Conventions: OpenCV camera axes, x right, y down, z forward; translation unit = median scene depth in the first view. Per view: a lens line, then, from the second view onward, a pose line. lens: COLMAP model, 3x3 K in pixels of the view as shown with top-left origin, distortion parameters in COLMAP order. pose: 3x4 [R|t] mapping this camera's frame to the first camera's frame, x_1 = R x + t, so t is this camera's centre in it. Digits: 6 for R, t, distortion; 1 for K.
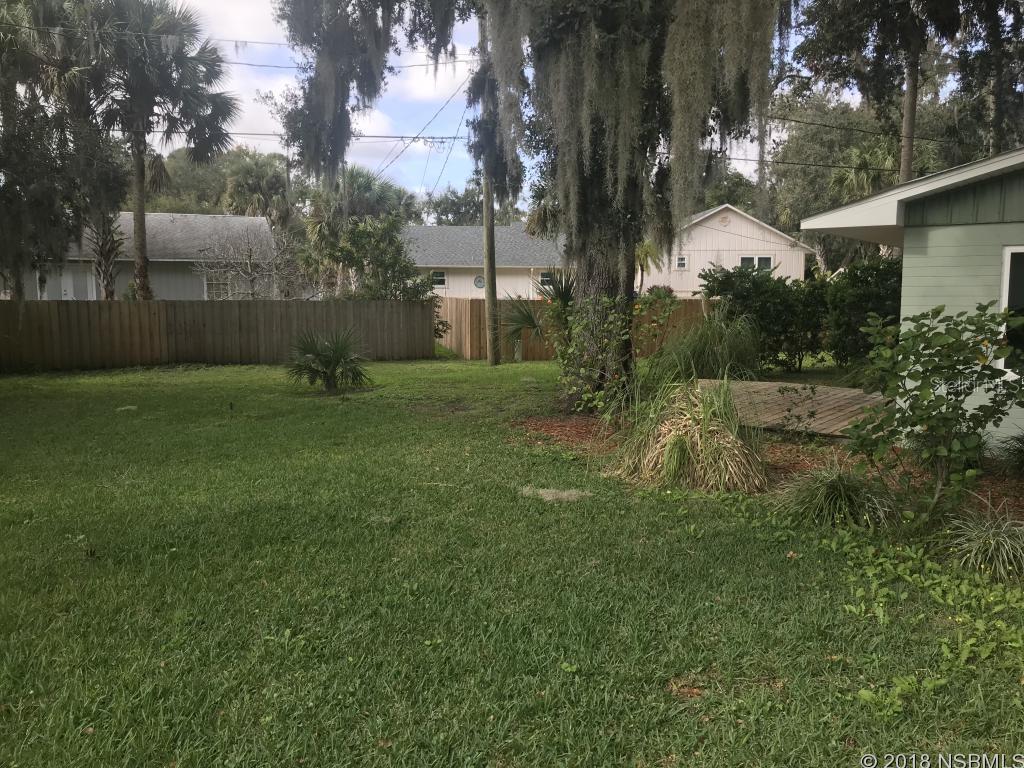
lens RADIAL K [[816.2, 0, 506.7], [0, 816.2, 389.9], [0, 0, 1]] dist [0.009955, 0.002664]
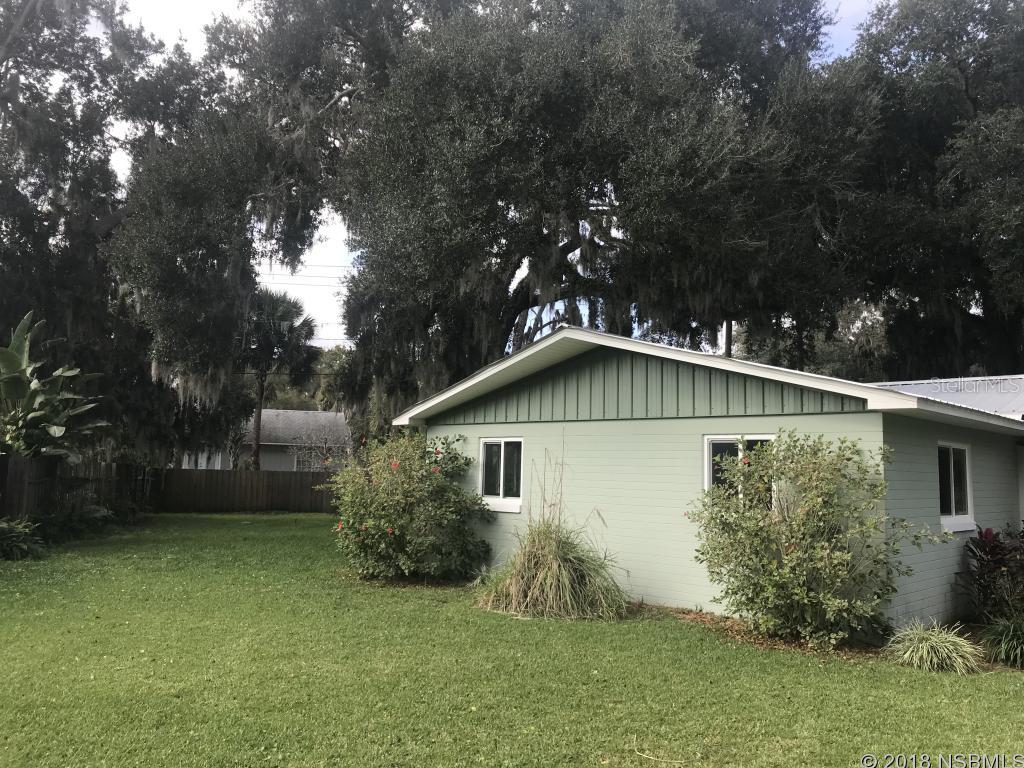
lens RADIAL K [[816.2, 0, 506.7], [0, 816.2, 389.9], [0, 0, 1]] dist [0.009955, 0.002664]
pose [[0.993973, 0.012702, -0.108883, 0.210105], [-0.035980, 0.976041, -0.214590, 0.059926], [0.103549, 0.217215, 0.970616, -0.516709]]
